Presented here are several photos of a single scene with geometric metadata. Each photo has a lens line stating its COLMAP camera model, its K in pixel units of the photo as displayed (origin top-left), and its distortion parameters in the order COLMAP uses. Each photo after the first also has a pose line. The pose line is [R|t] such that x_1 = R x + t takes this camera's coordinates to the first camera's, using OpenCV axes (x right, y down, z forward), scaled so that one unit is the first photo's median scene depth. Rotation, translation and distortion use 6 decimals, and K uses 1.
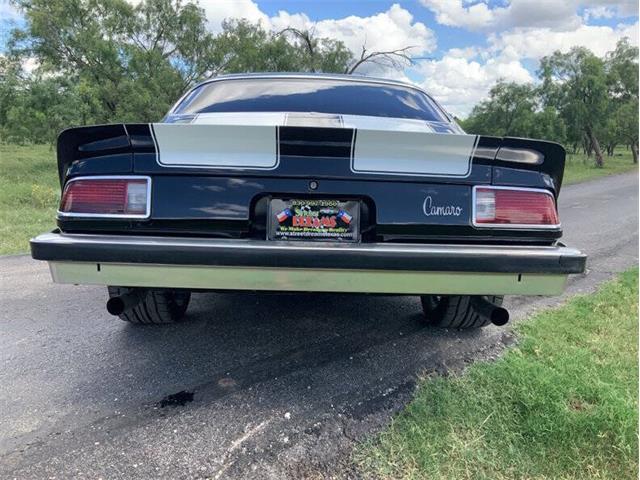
lens RADIAL K [[534.2, 0, 319.8], [0, 534.2, 246.3], [0, 0, 1]] dist [0.030000, -0.079585]
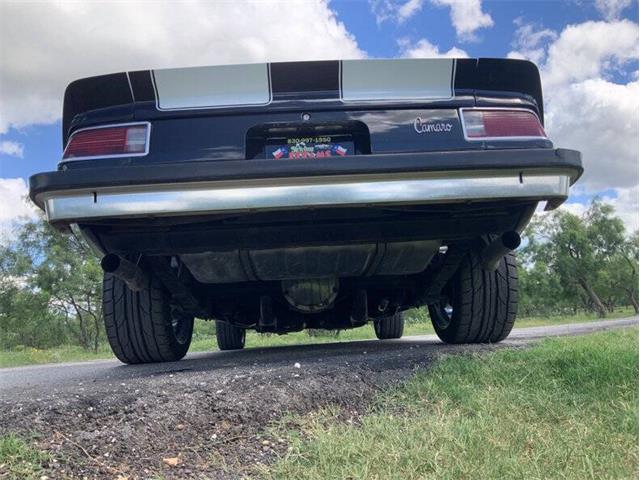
lens RADIAL K [[534.2, 0, 317.4], [0, 534.2, 244.0], [0, 0, 1]] dist [0.030000, -0.079585]
pose [[0.996509, -0.083268, 0.006098, -0.016503], [0.080412, 0.937550, -0.338429, 0.456495], [0.022463, 0.337737, 0.940972, 0.100208]]
